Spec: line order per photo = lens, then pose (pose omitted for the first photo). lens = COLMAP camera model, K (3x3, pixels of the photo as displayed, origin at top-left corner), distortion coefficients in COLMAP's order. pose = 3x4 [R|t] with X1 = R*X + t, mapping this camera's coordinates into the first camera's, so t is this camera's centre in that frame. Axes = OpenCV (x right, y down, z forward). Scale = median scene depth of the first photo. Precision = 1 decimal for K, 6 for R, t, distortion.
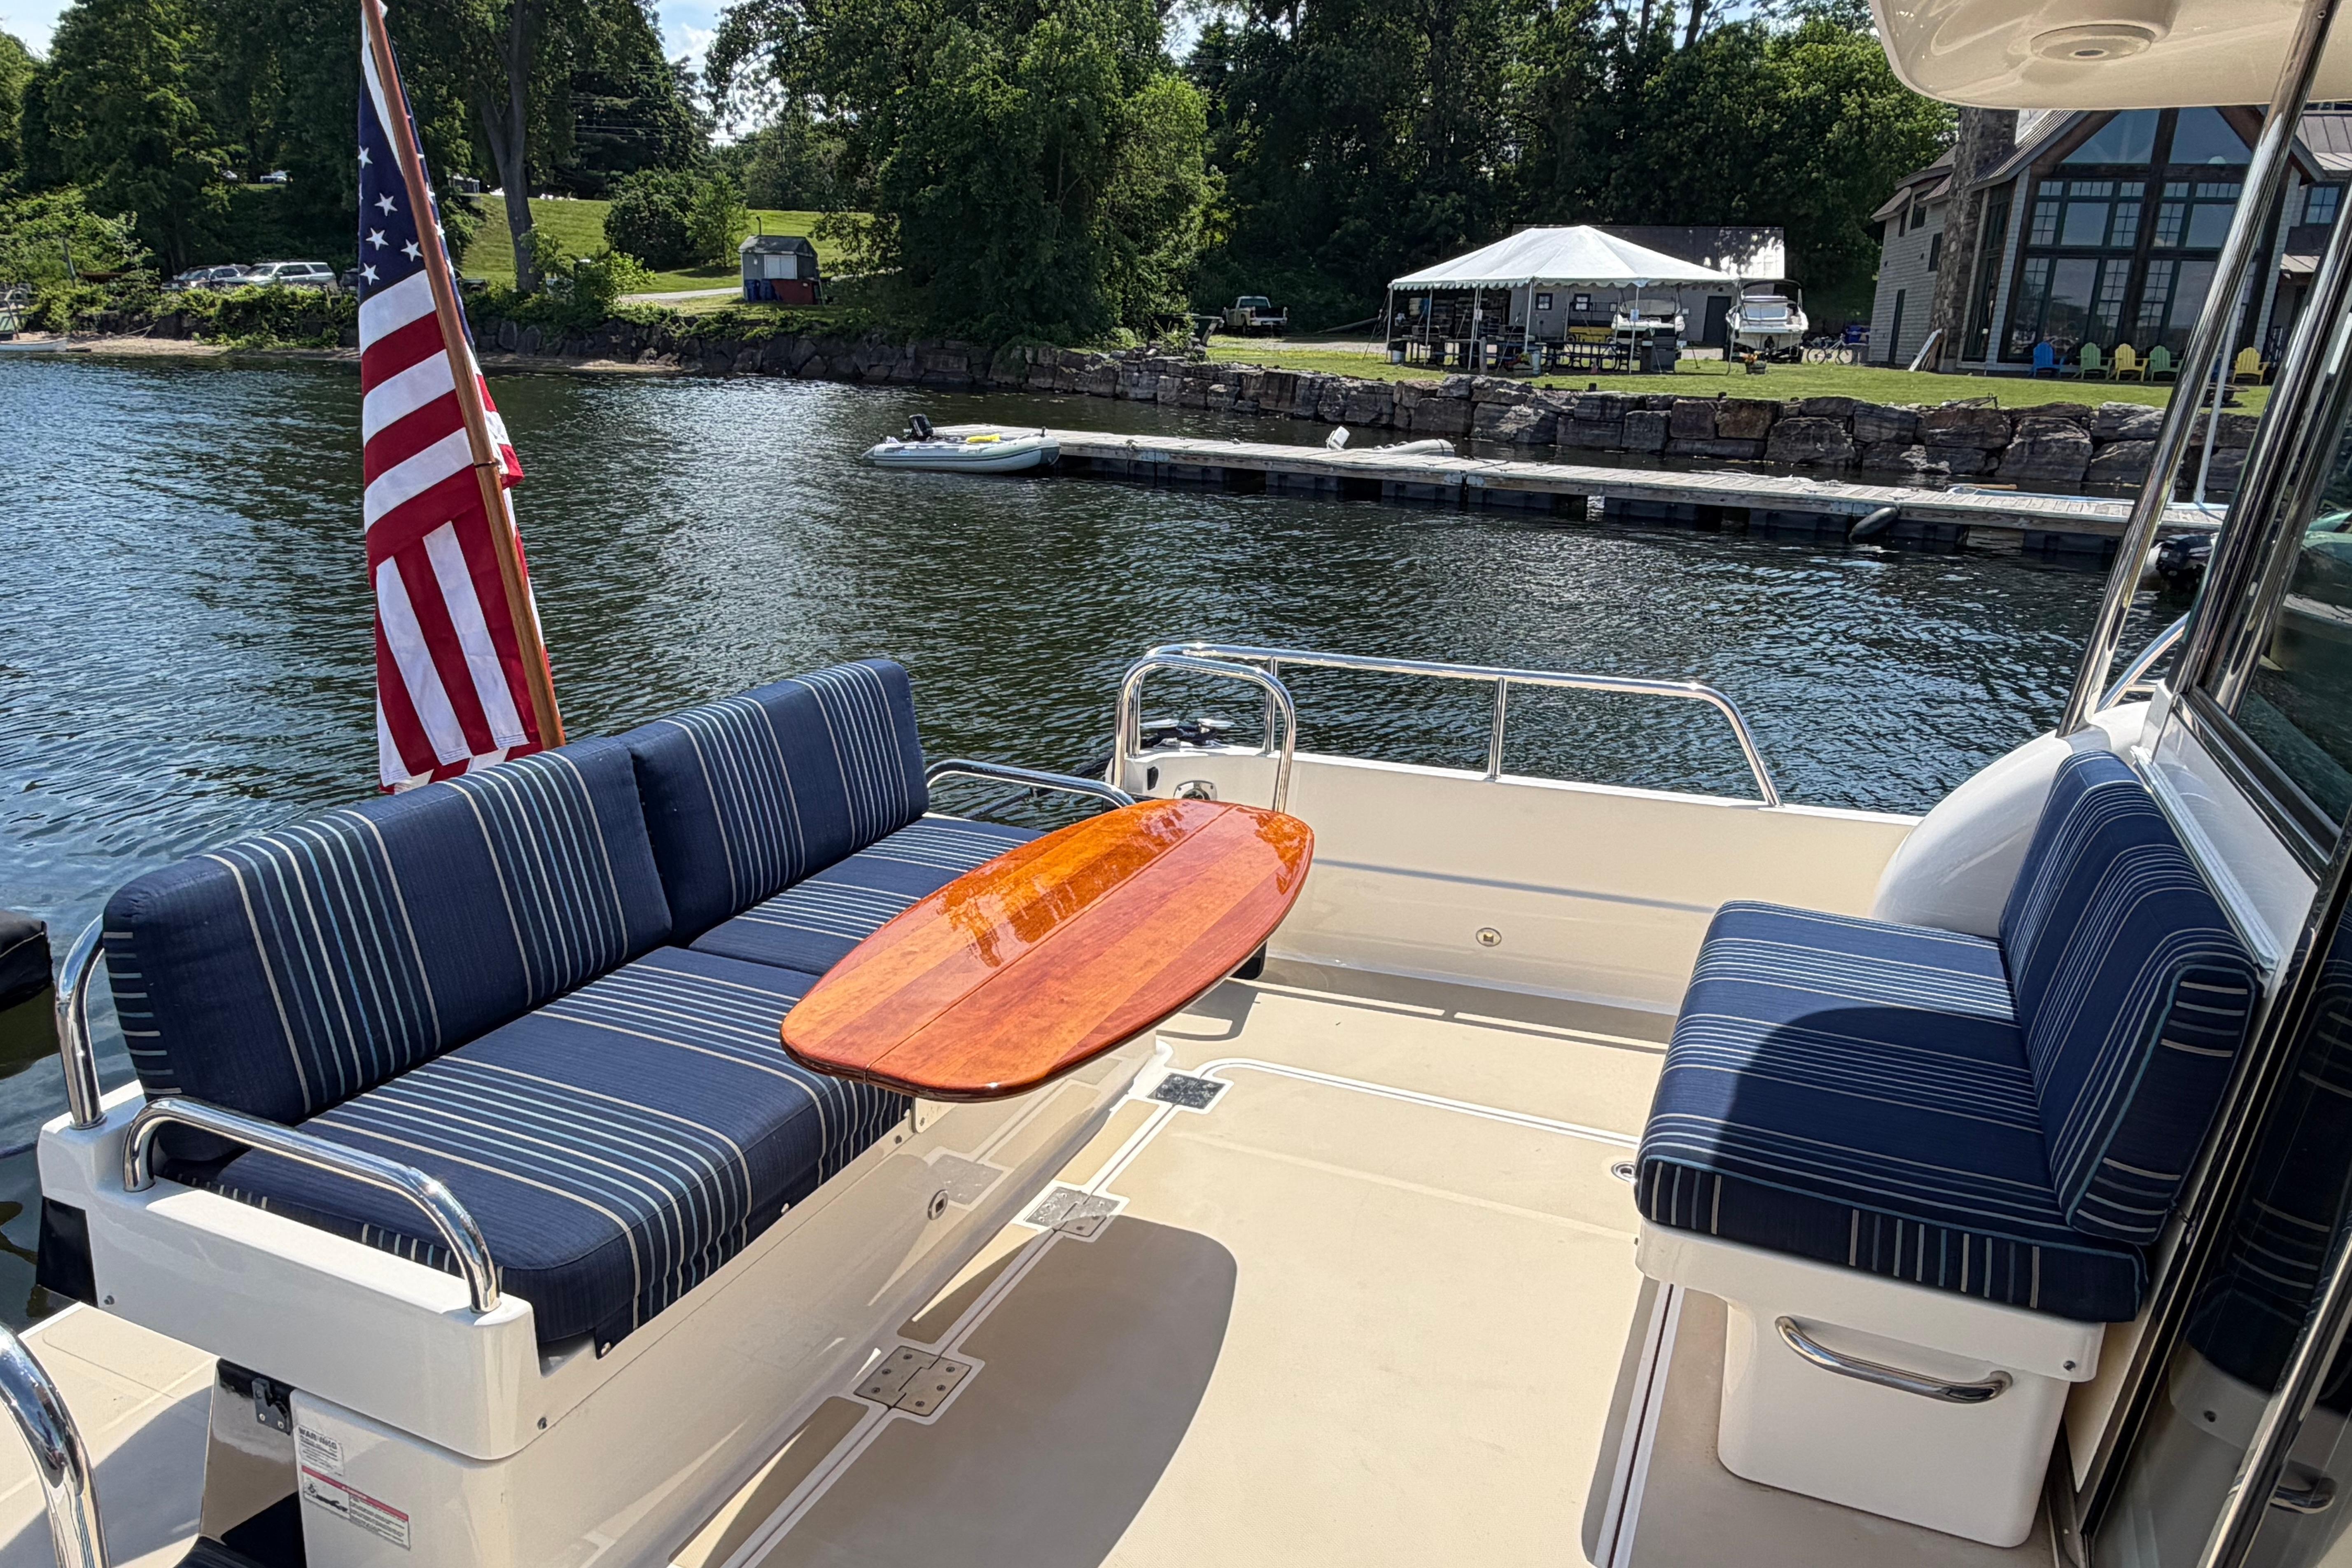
lens RADIAL K [[1781.2, 0, 1207.6], [0, 1781.2, 722.7], [0, 0, 1]] dist [0.002277, -0.002205]
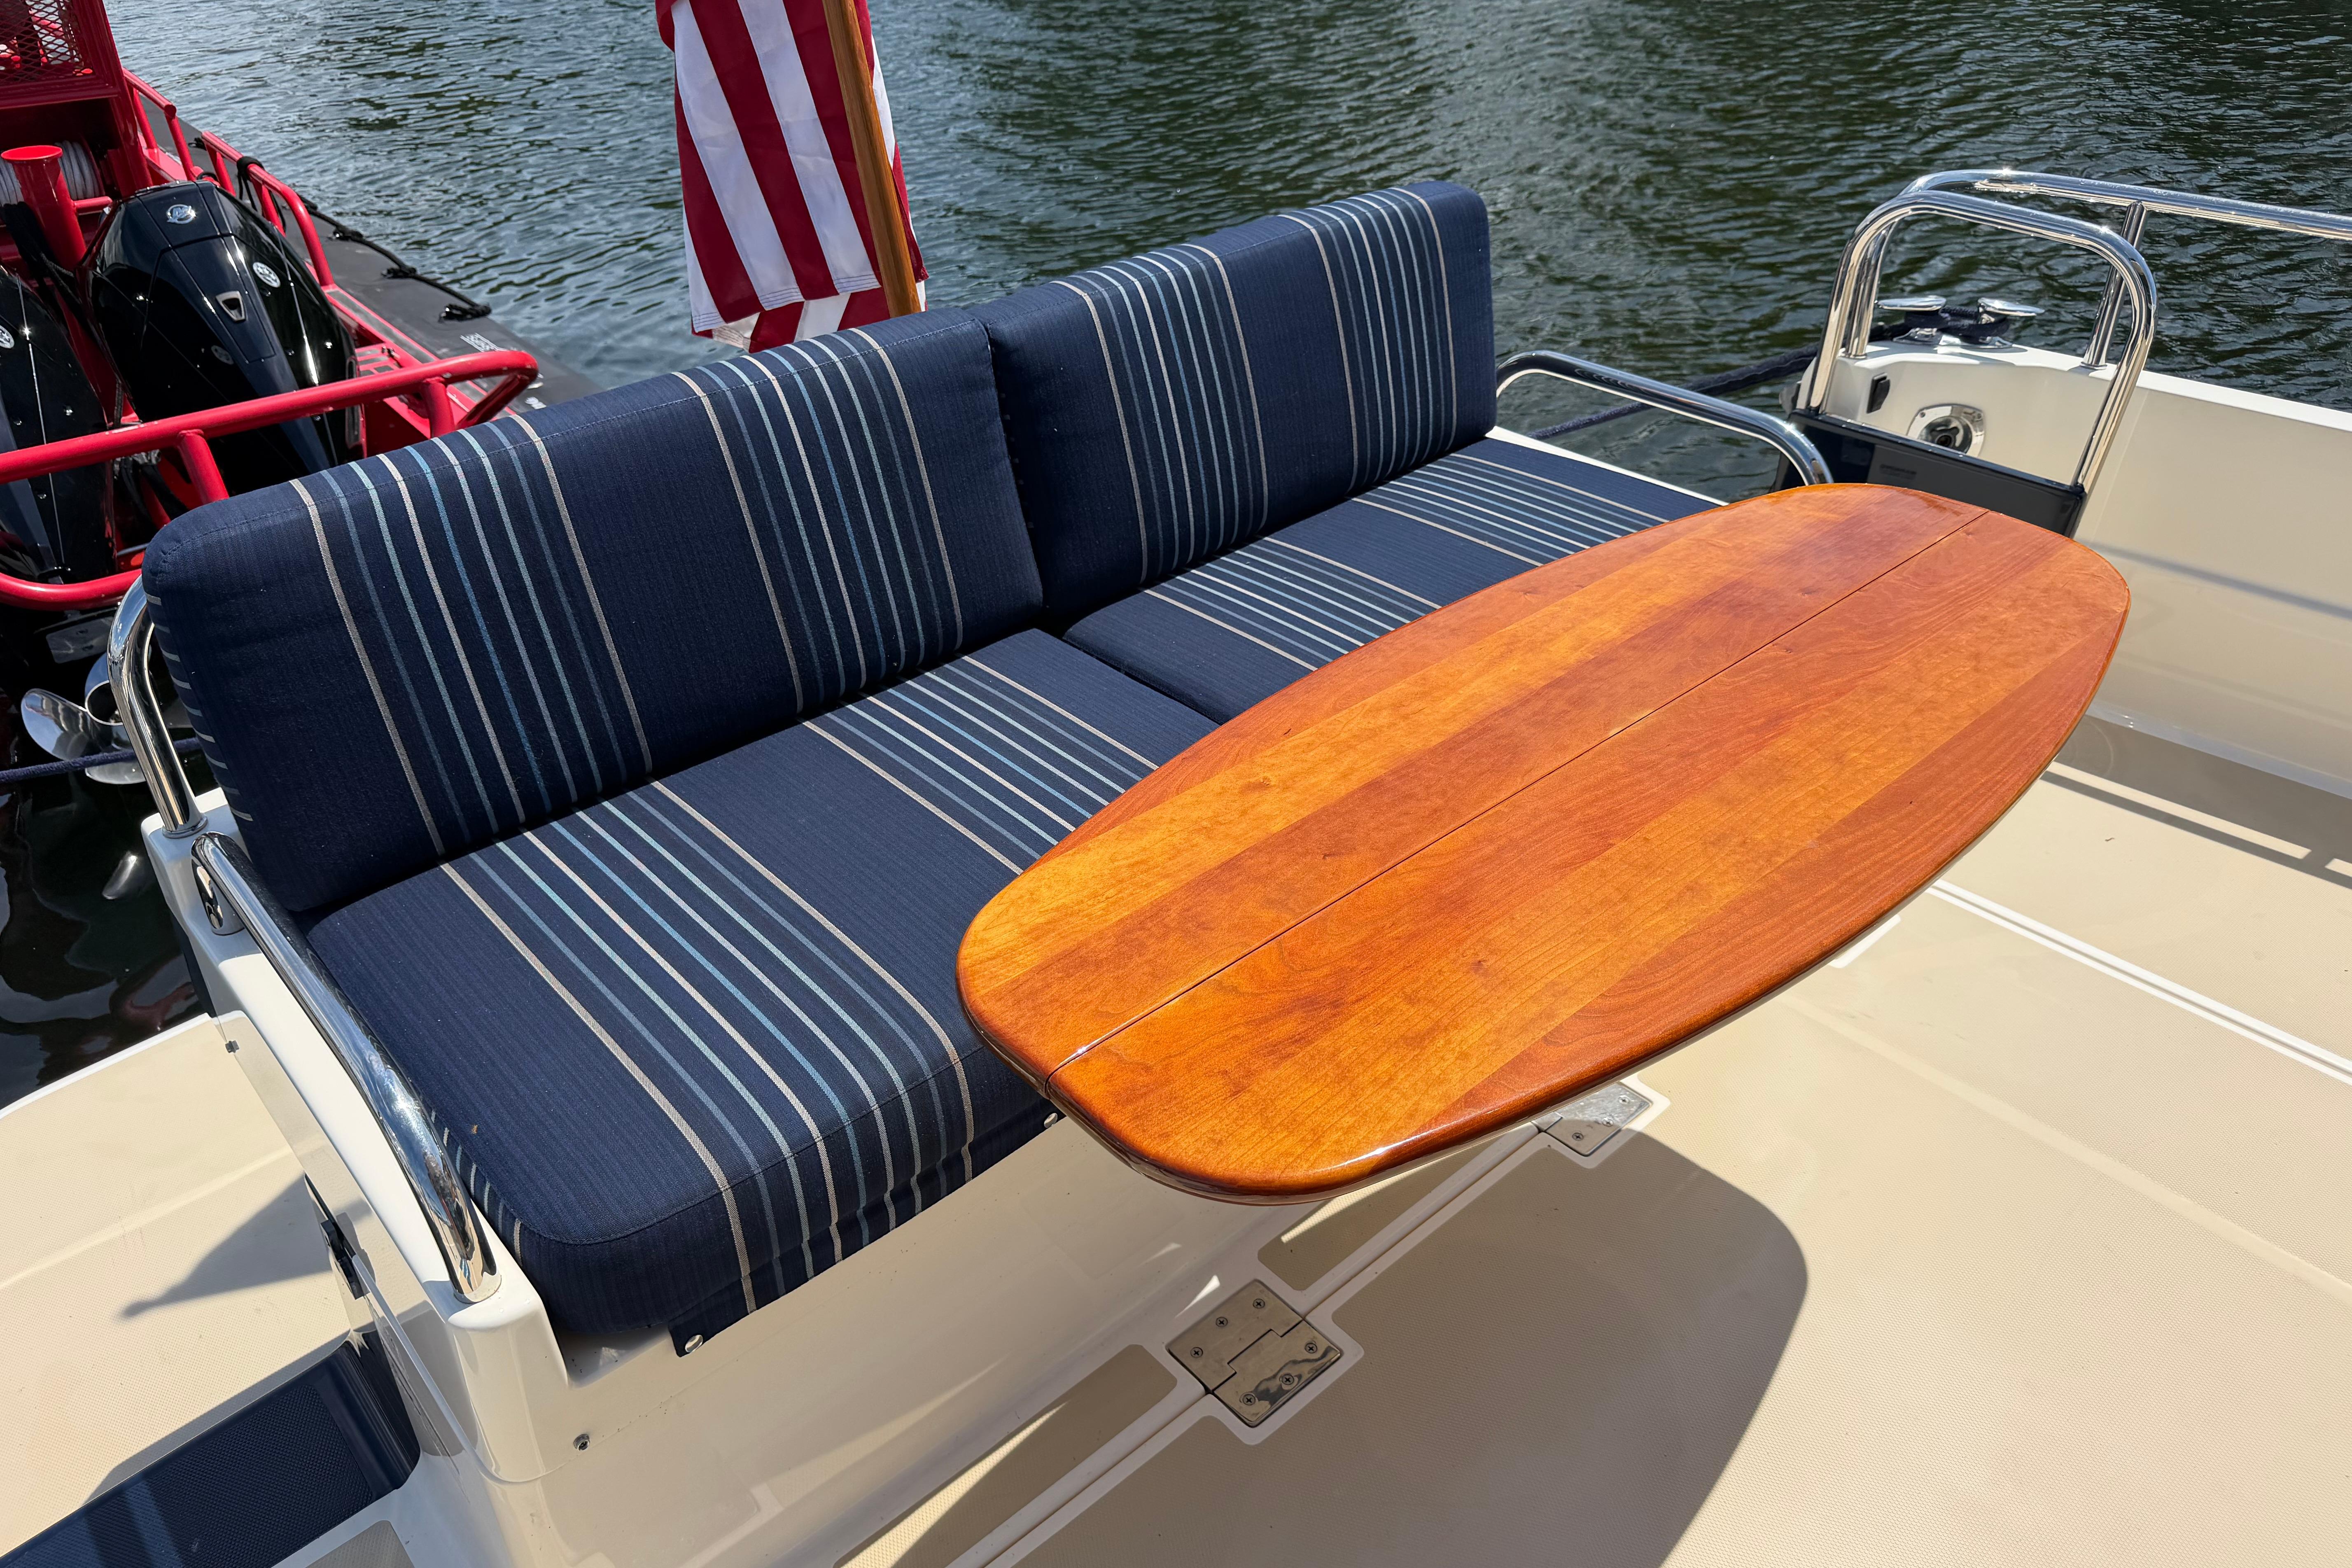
lens RADIAL K [[1656.2, 0, 1176.0], [0, 1656.2, 784.0], [0, 0, 1]] dist [0.092063, -0.147415]
pose [[0.892241, 0.198346, -0.405665, 0.019513], [-0.049025, 0.935605, 0.349628, -0.043911], [0.448890, -0.292065, 0.844509, 0.430855]]
